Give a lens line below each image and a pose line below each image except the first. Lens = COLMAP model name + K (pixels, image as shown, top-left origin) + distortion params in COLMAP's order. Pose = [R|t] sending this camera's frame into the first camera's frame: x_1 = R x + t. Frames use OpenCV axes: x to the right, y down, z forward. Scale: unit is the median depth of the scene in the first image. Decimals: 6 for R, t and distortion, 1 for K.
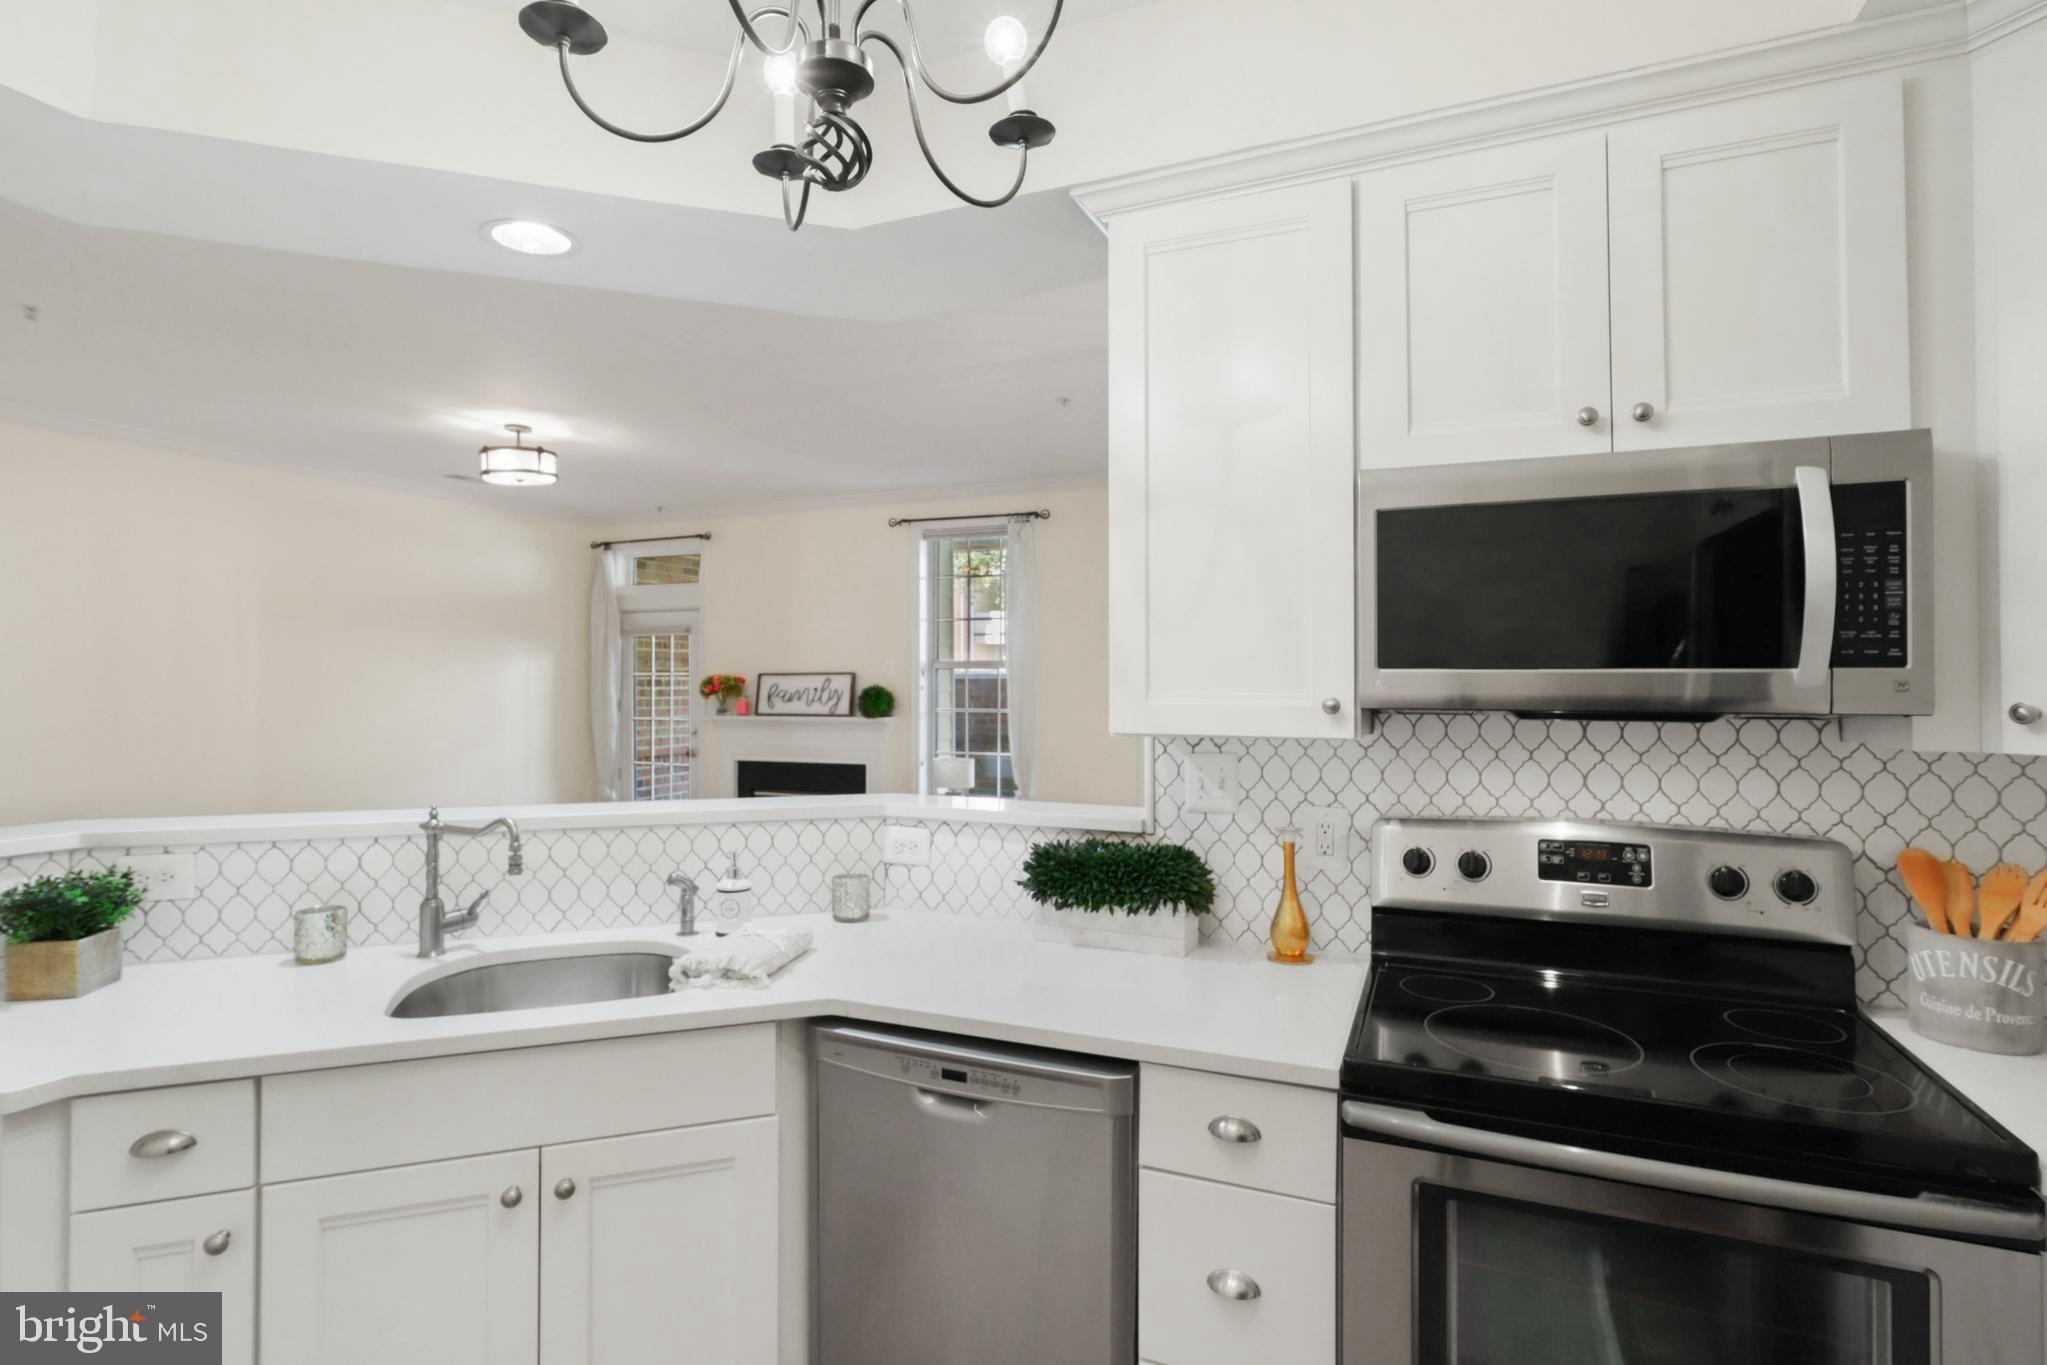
lens RADIAL K [[1025.4, 0, 1019.9], [0, 1025.4, 660.9], [0, 0, 1]] dist [-0.021766, 0.016011]
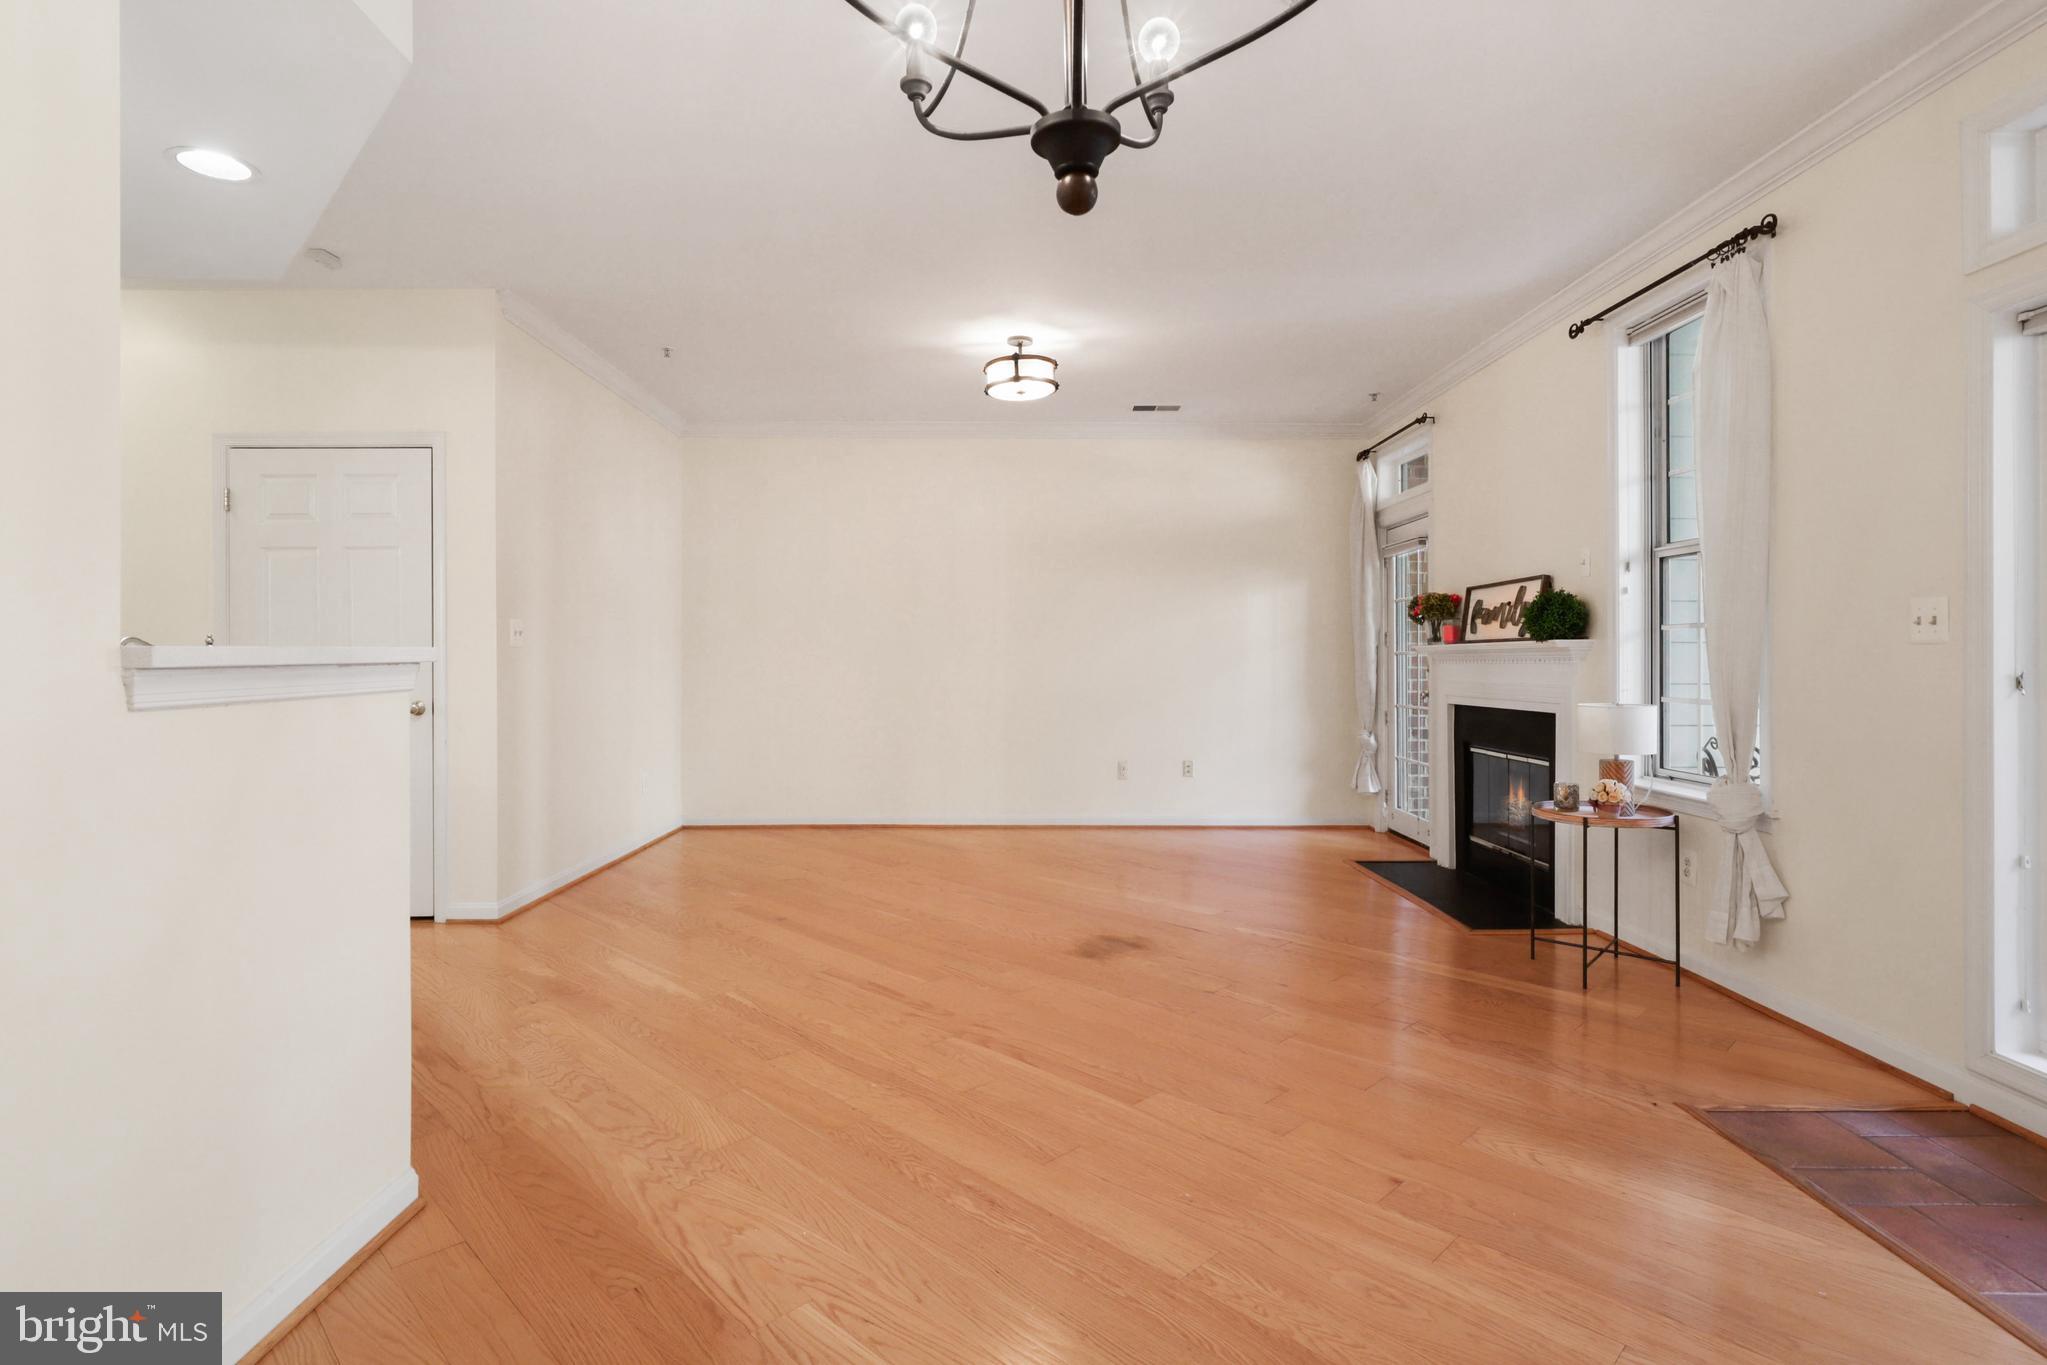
lens RADIAL K [[1024.6, 0, 1019.5], [0, 1024.6, 658.7], [0, 0, 1]] dist [-0.020047, 0.014757]
pose [[0.404543, 0.000022, -0.914519, 0.330185], [0.019494, 0.999773, 0.008648, 0.057906], [0.914311, -0.021326, 0.404451, 0.456086]]
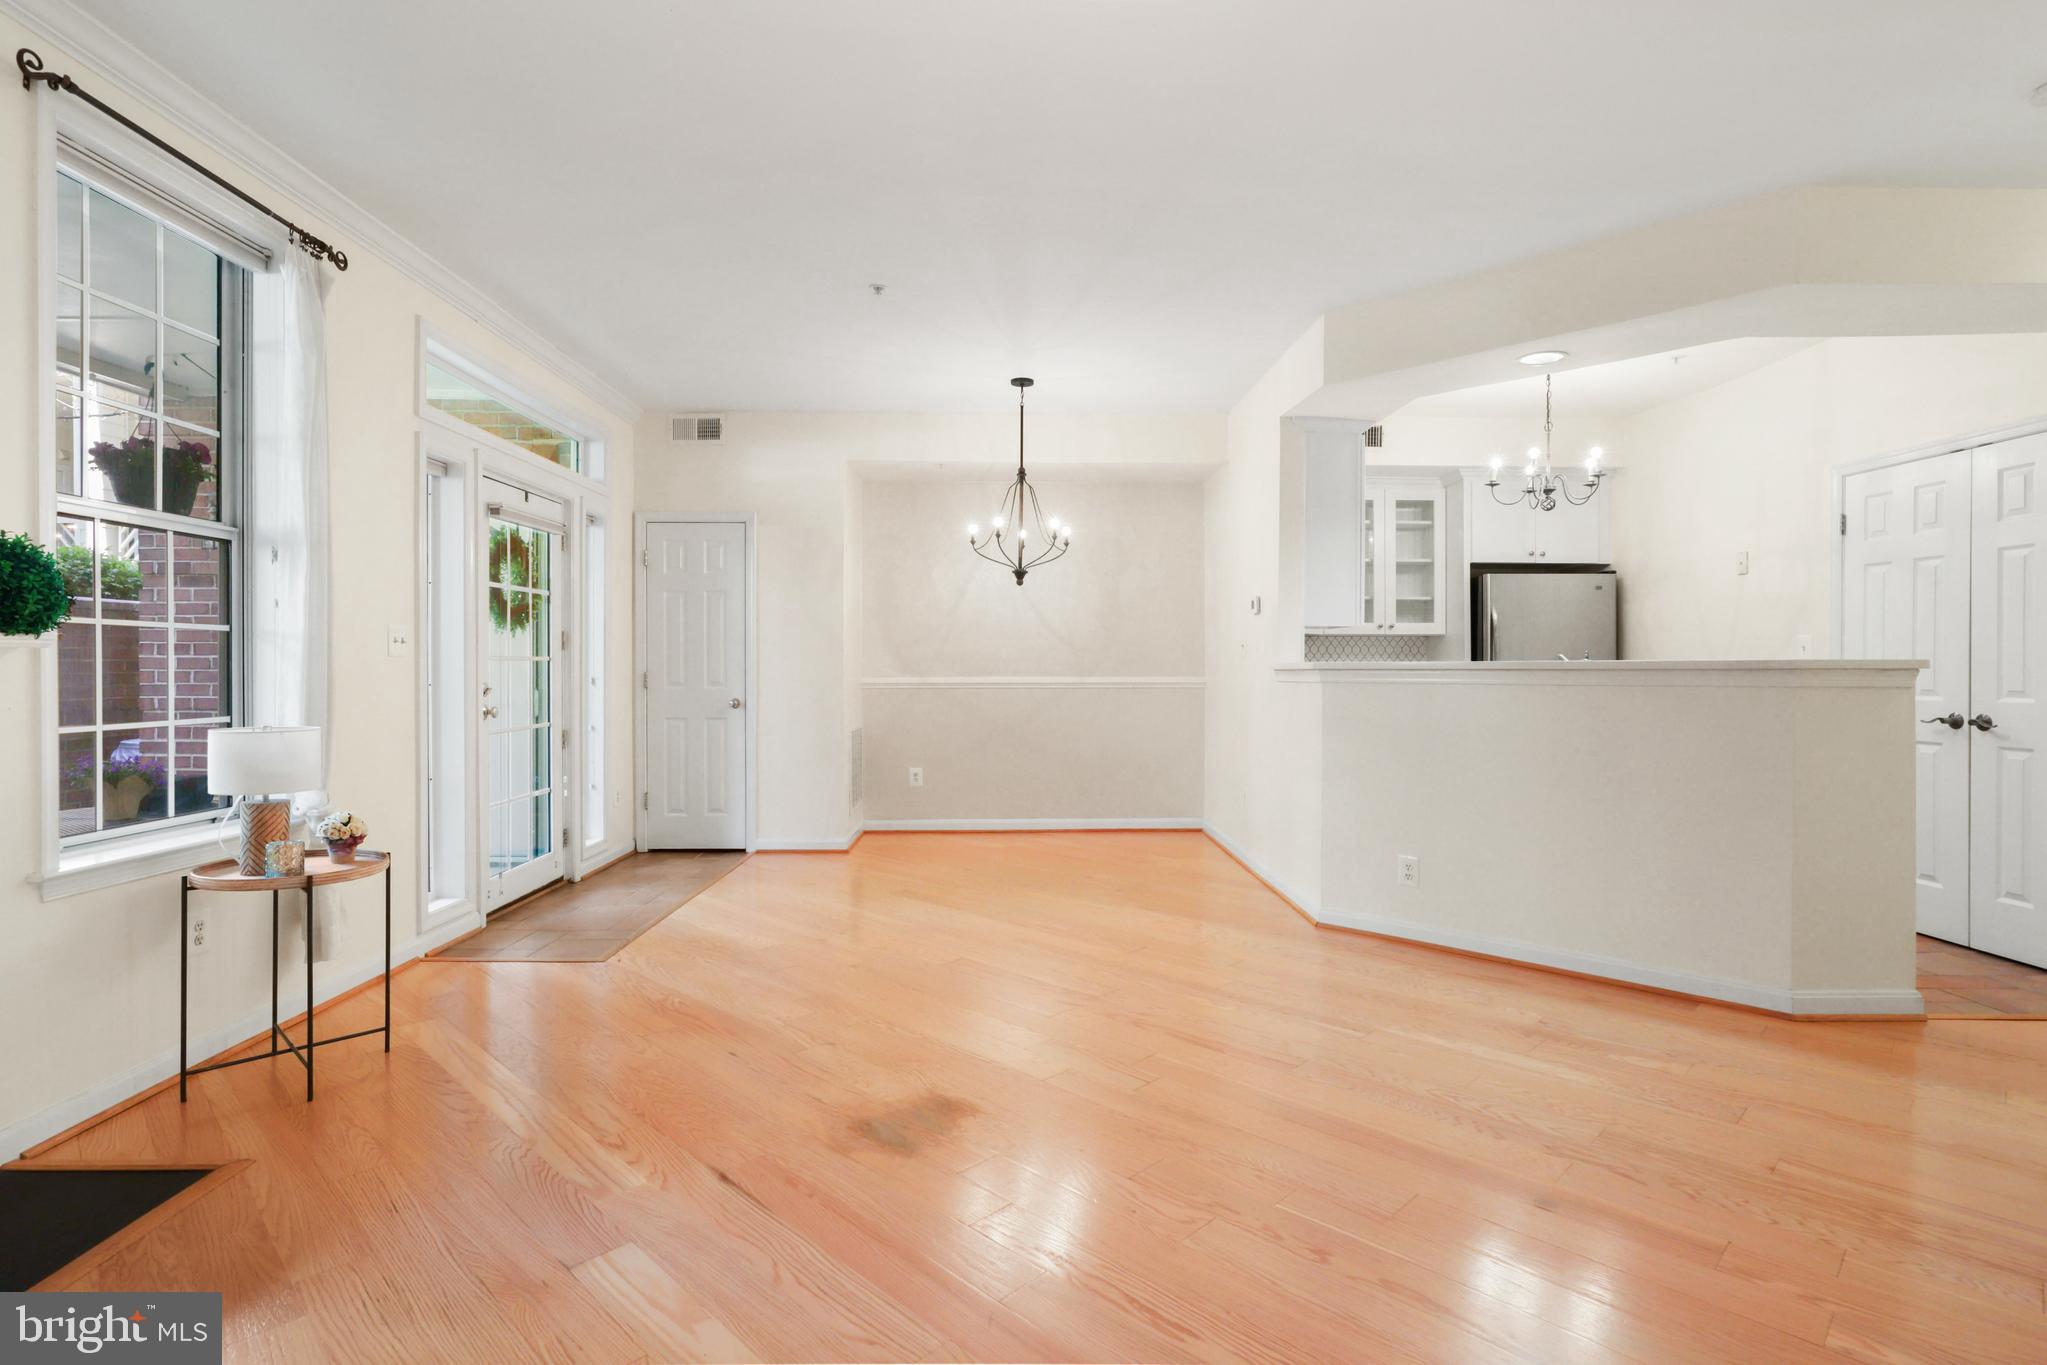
lens RADIAL K [[1021.4, 0, 1021.3], [0, 1021.4, 668.2], [0, 0, 1]] dist [-0.026222, 0.021541]
pose [[-0.409453, -0.004185, 0.912321, -0.603640], [-0.020112, 0.999788, -0.004440, 0.064866], [-0.912109, -0.020166, -0.409451, 0.883288]]
